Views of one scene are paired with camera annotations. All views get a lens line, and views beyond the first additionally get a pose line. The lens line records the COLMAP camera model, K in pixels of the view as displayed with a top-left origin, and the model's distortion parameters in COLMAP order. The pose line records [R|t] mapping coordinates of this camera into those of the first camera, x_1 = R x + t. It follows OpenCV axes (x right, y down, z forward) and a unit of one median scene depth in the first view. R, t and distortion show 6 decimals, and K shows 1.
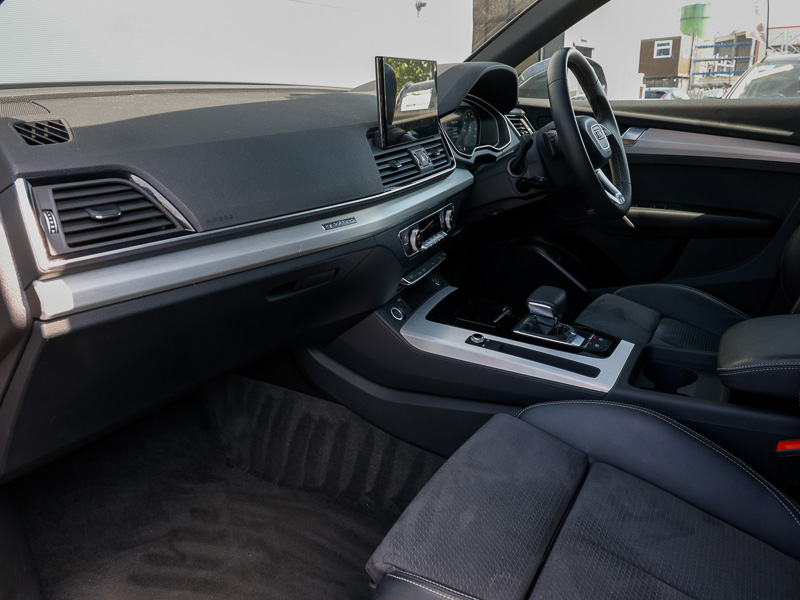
lens RADIAL K [[604.5, 0, 401.3], [0, 604.5, 300.5], [0, 0, 1]] dist [0.010320, -0.003073]
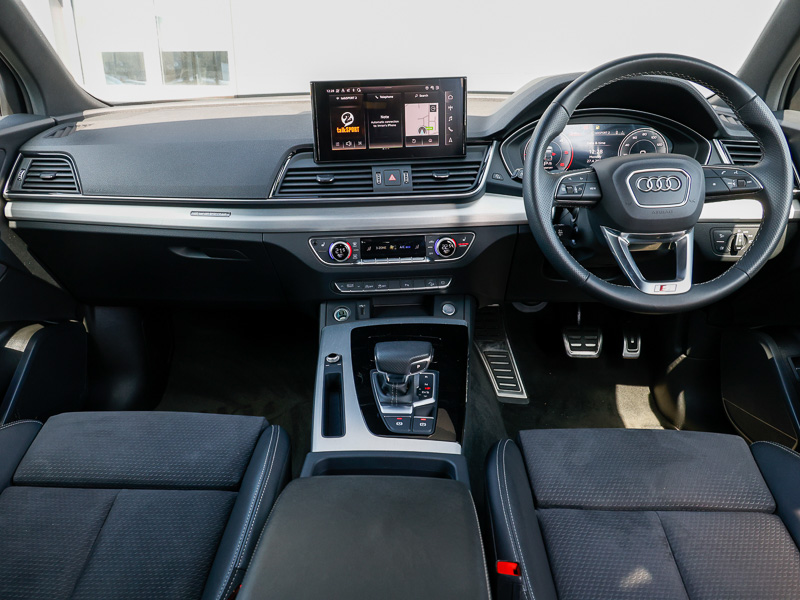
lens RADIAL K [[604.5, 0, 395.0], [0, 604.5, 298.5], [0, 0, 1]] dist [0.010320, -0.003073]
pose [[0.458673, 0.310487, -0.832596, 0.888680], [-0.278531, 0.939987, 0.197093, -0.234260], [0.843824, 0.141503, 0.517627, 0.490385]]
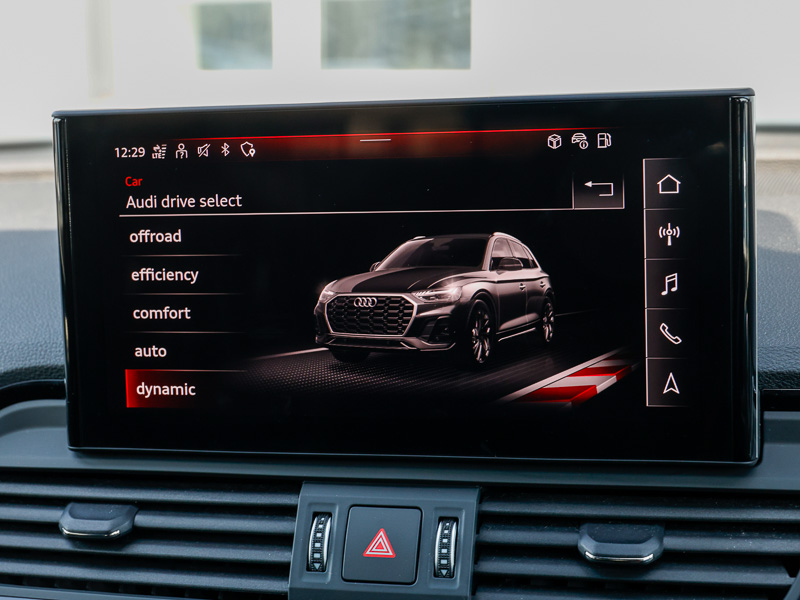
lens RADIAL K [[1629.2, 0, 402.5], [0, 1629.2, 300.2], [0, 0, 1]] dist [0.022909, 0.000000]
pose [[0.129296, 0.157068, -0.979087, 0.555210], [-0.298817, 0.947649, 0.112564, -0.364772], [0.945511, 0.278014, 0.169462, 0.845617]]
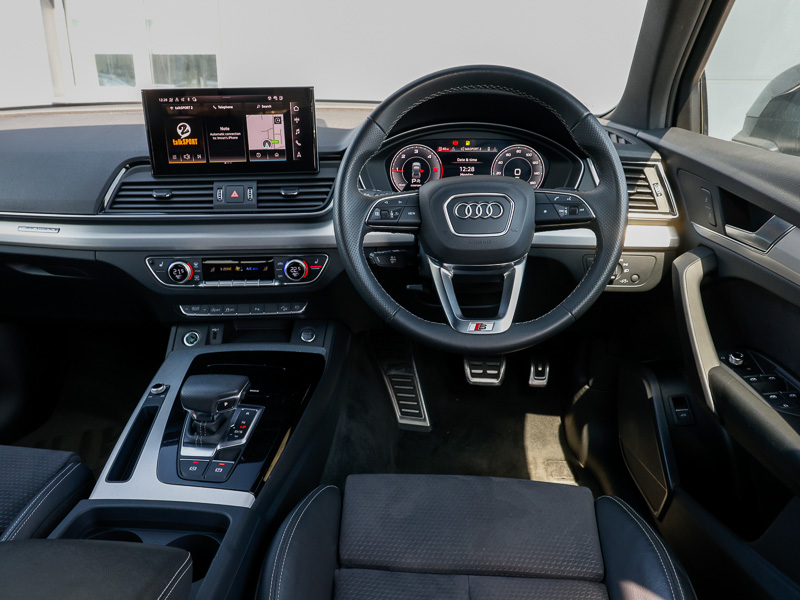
lens RADIAL K [[604.5, 0, 385.9], [0, 604.5, 299.2], [0, 0, 1]] dist [0.010320, -0.003073]
pose [[0.432654, 0.315038, -0.844726, 0.924331], [-0.294460, 0.934955, 0.197871, -0.320610], [0.852117, 0.163129, 0.497278, 0.727049]]
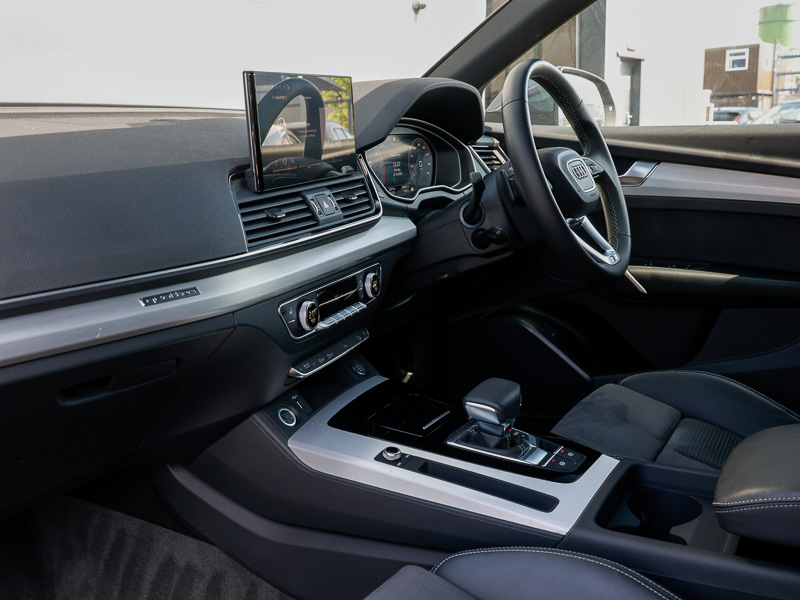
lens RADIAL K [[793.2, 0, 397.9], [0, 793.2, 302.3], [0, 0, 1]] dist [0.016052, 0.000000]
pose [[0.999957, 0.000357, -0.009240, 0.126834], [-0.001262, 0.995173, -0.098128, -0.020450], [0.009160, 0.098135, 0.995131, 0.046565]]
